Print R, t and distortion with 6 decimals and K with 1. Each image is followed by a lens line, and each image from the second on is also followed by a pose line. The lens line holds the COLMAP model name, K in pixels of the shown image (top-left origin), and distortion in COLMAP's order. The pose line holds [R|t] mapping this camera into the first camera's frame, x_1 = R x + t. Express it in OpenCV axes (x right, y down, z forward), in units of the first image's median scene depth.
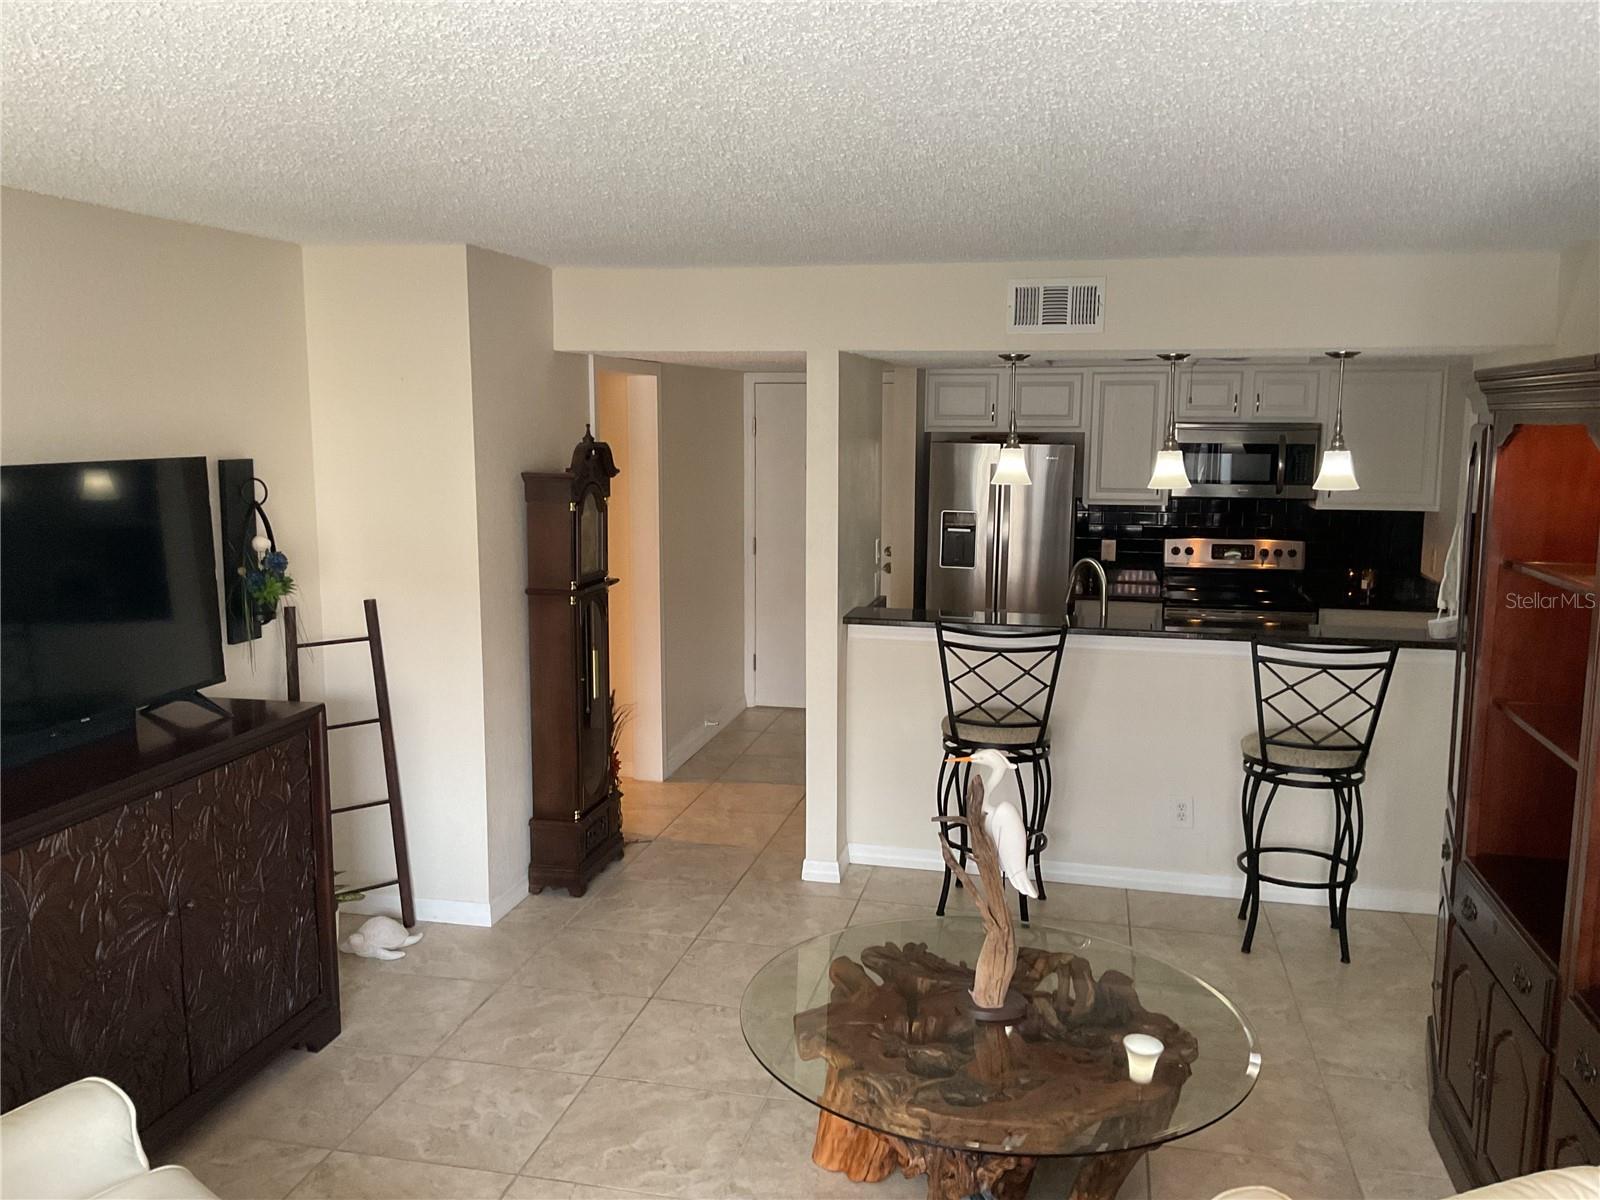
lens RADIAL K [[1334.8, 0, 800.6], [0, 1334.8, 600.8], [0, 0, 1]] dist [0.089965, -0.156056]
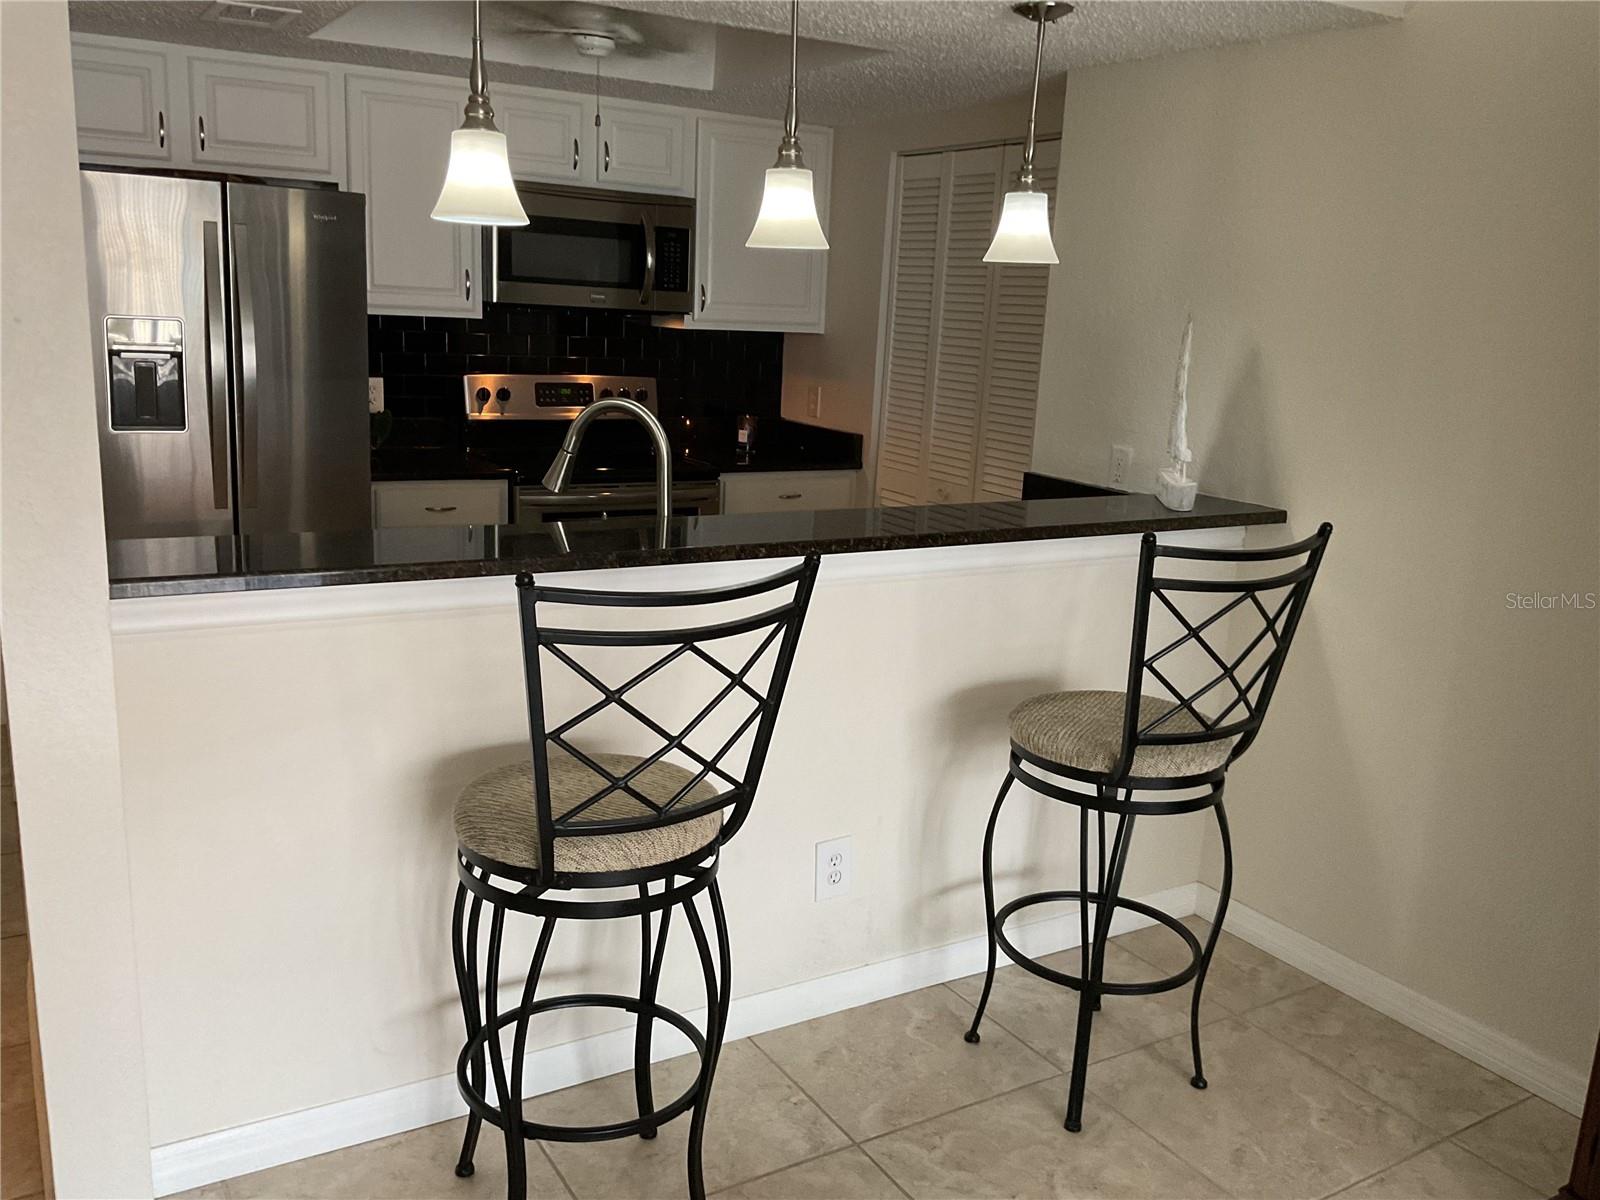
lens RADIAL K [[1334.8, 0, 795.5], [0, 1334.8, 603.2], [0, 0, 1]] dist [0.089965, -0.156056]
pose [[0.733744, -0.124365, 0.667947, -0.052126], [0.054438, 0.990705, 0.124659, -0.011343], [-0.677242, -0.055106, 0.733694, 0.458314]]
